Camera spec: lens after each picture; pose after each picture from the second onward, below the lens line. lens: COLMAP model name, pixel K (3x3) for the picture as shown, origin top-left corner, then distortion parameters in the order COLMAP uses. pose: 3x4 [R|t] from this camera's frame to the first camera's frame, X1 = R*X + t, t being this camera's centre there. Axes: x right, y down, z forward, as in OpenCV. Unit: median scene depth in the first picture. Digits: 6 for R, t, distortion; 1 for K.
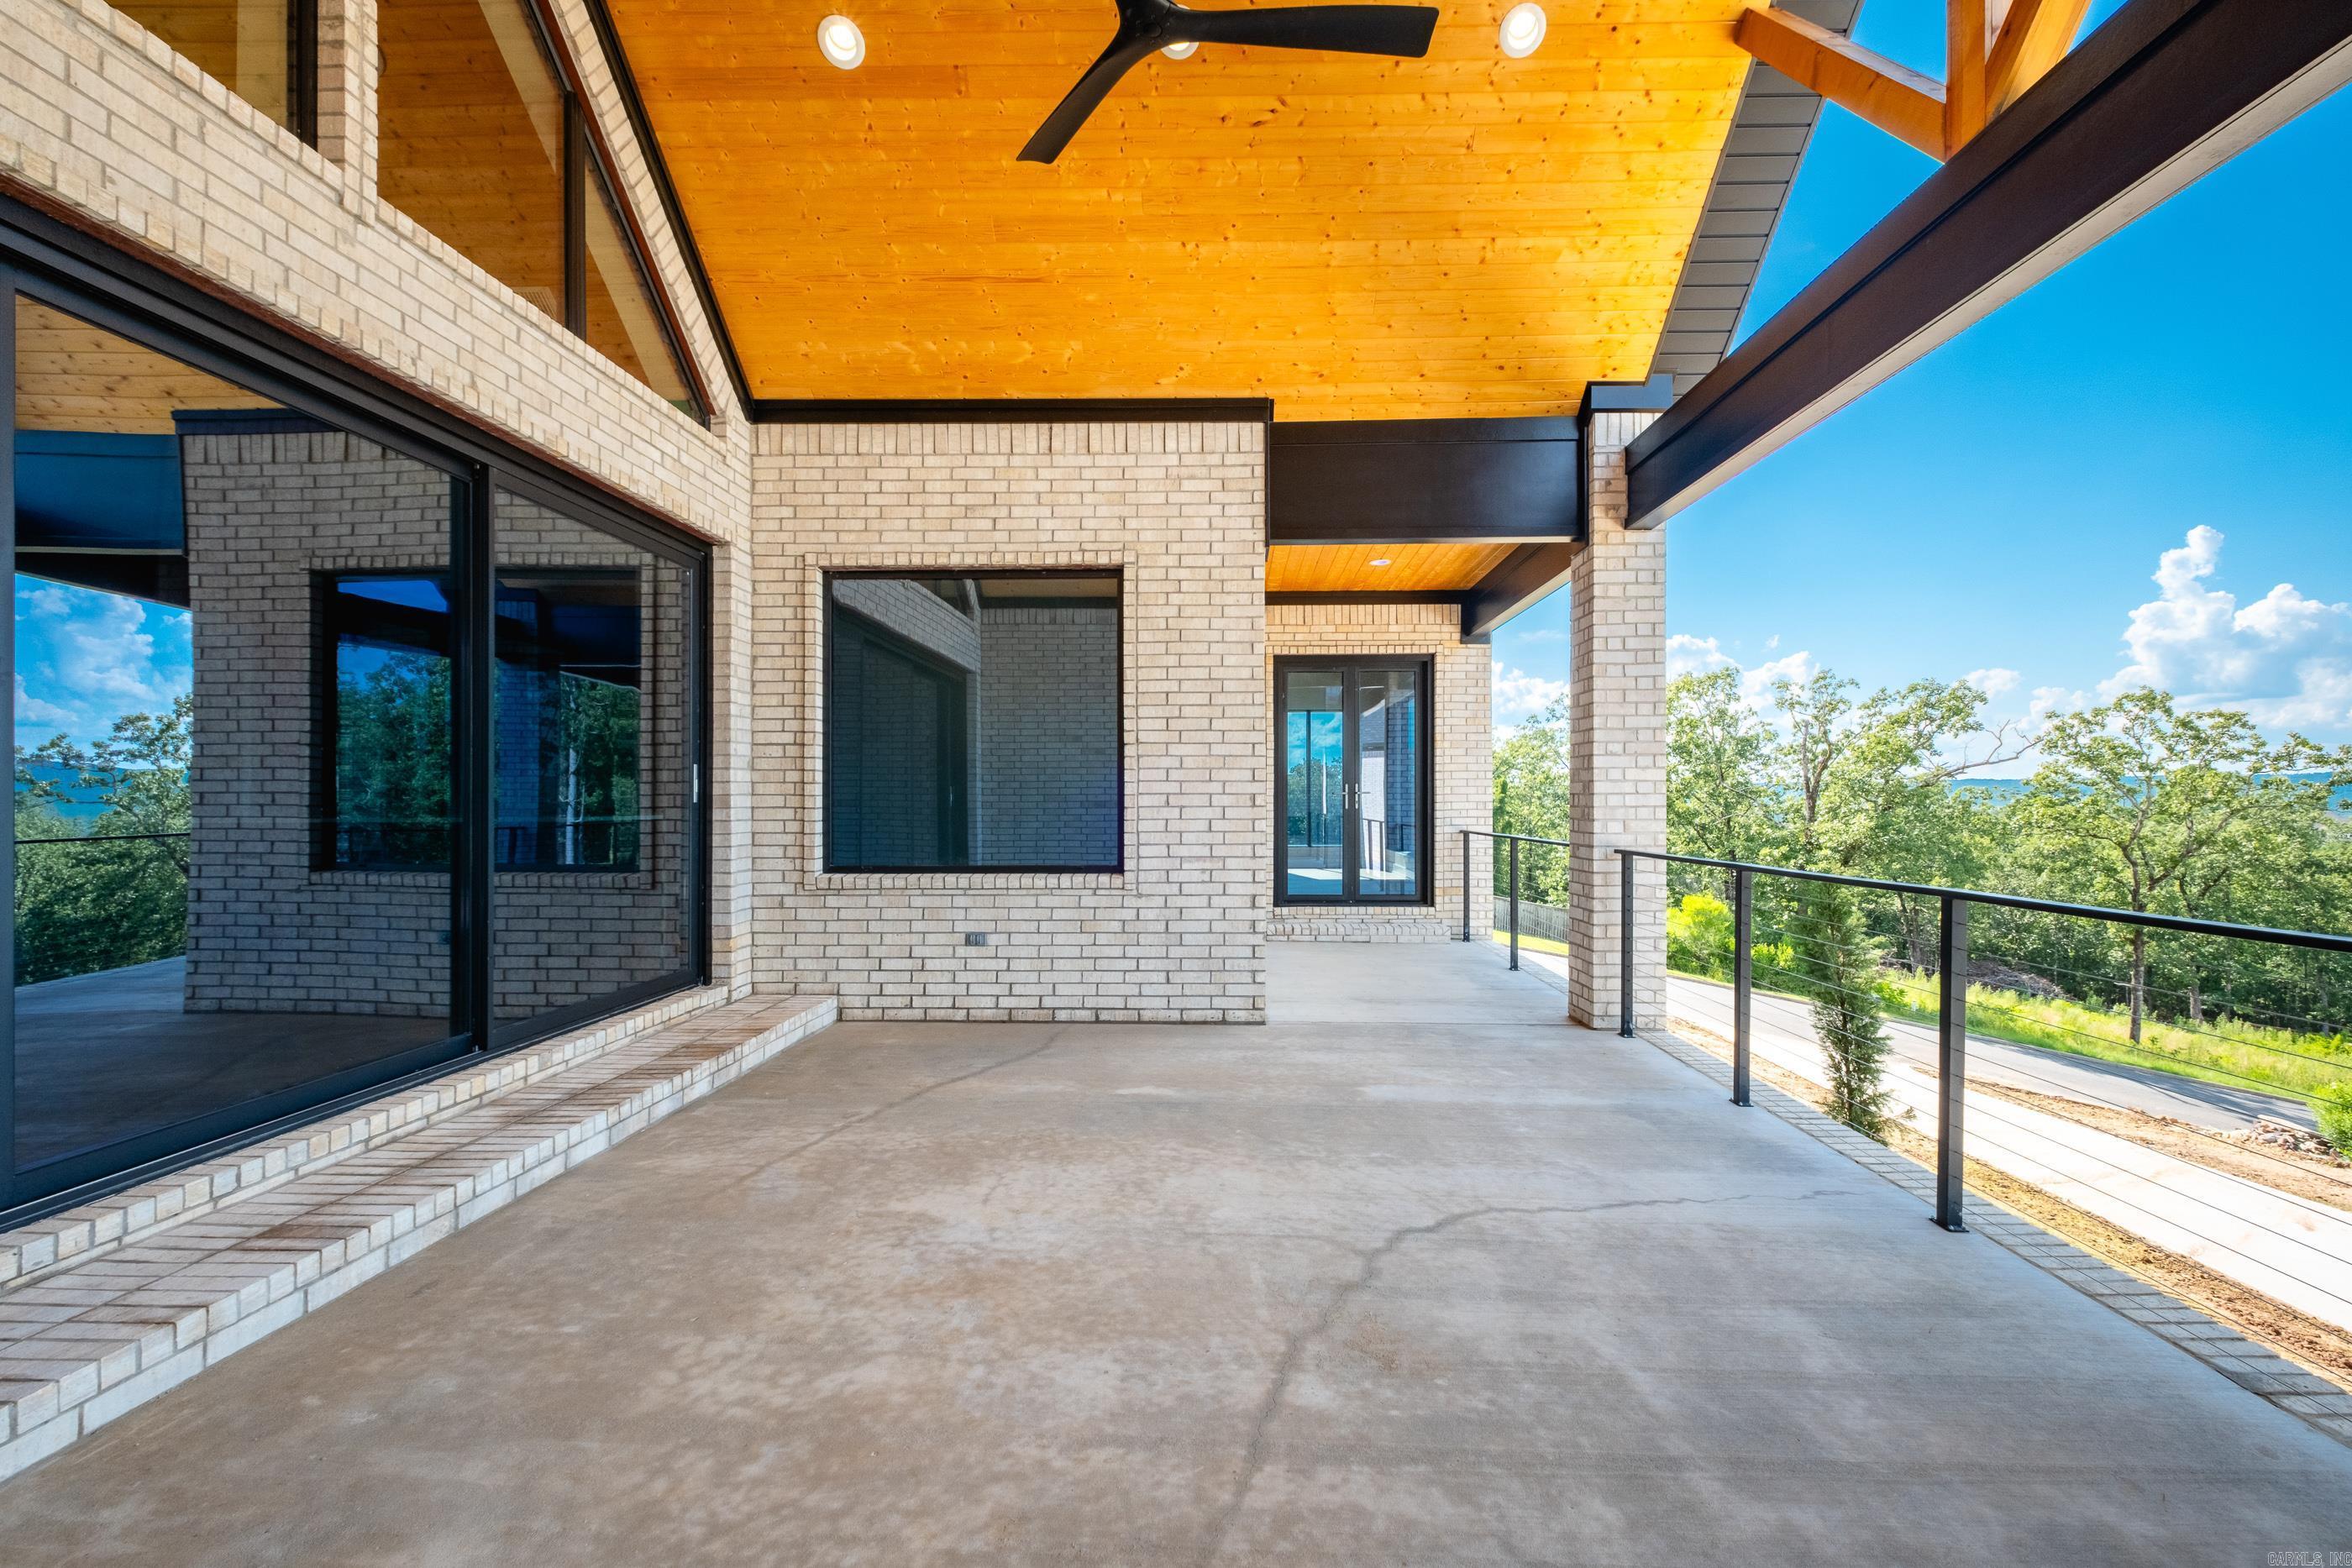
lens RADIAL K [[1027.8, 0, 1220.9], [0, 1027.8, 794.2], [0, 0, 1]] dist [-0.000837, -0.000344]
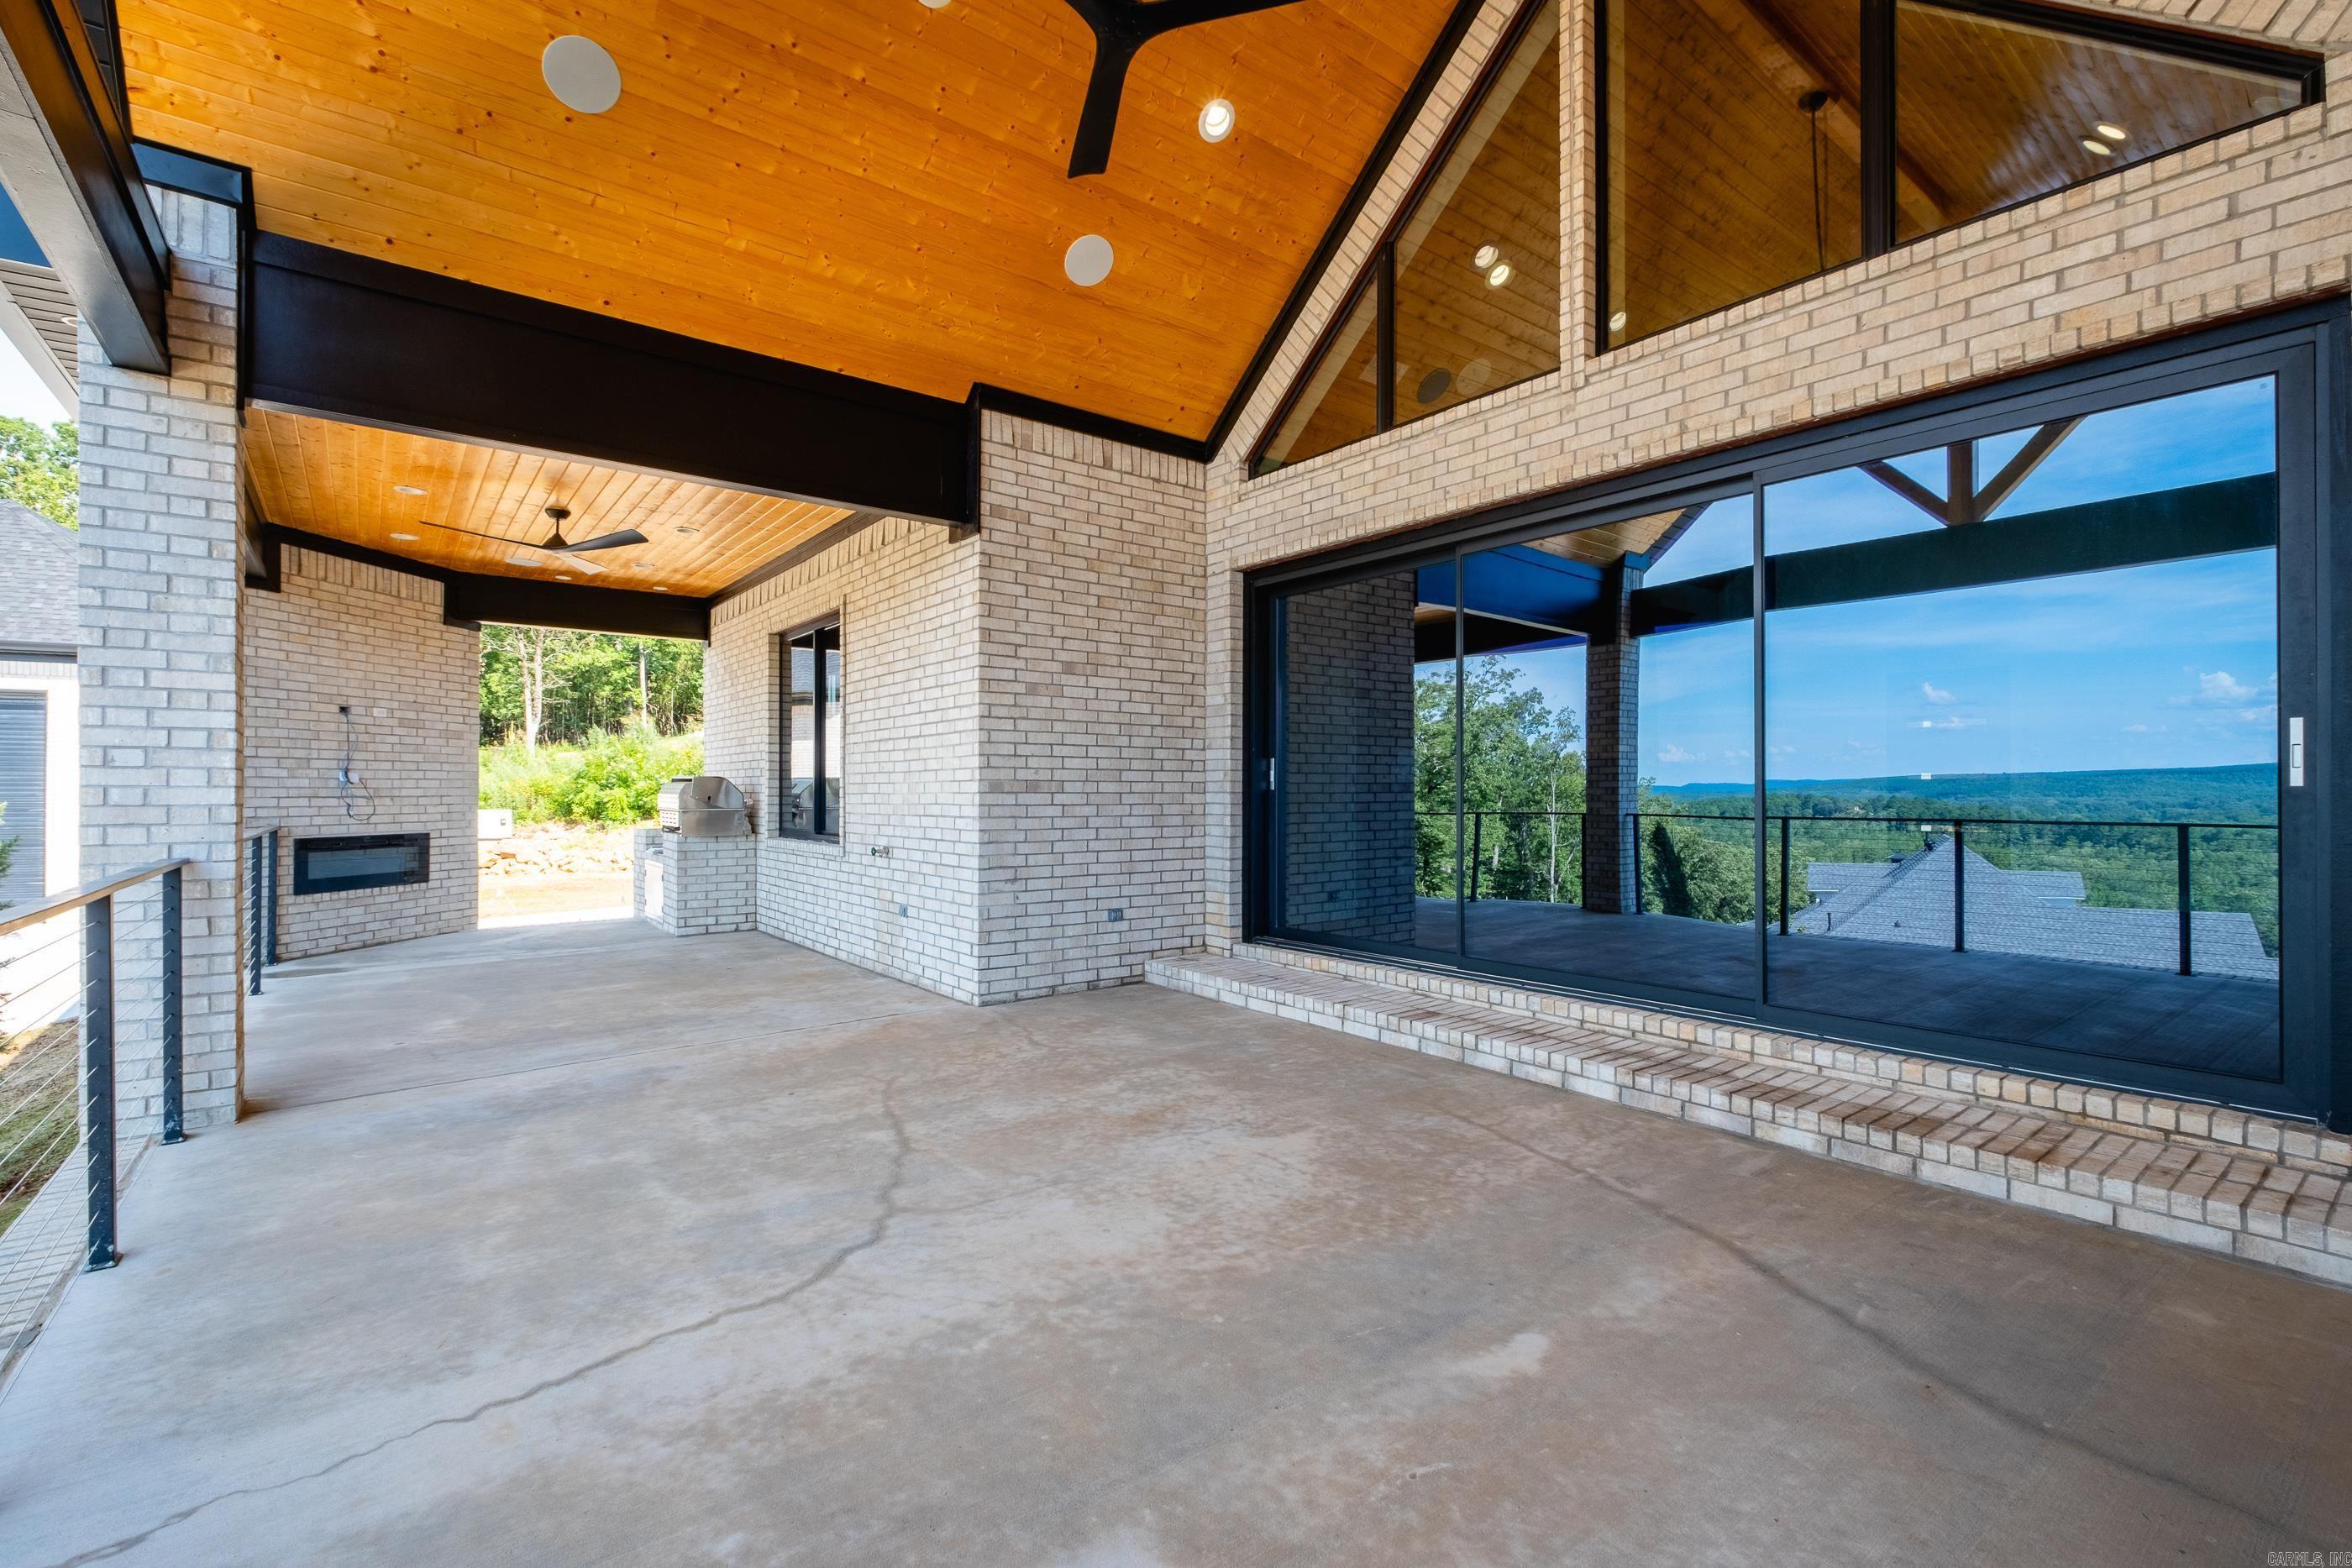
lens RADIAL K [[1027.8, 0, 1193.3], [0, 1027.8, 792.5], [0, 0, 1]] dist [-0.000837, -0.000344]
pose [[-0.778481, 0.001565, -0.627666, 0.497918], [0.003576, 0.999992, -0.001941, 0.015291], [0.627658, -0.003756, -0.778480, 1.764709]]
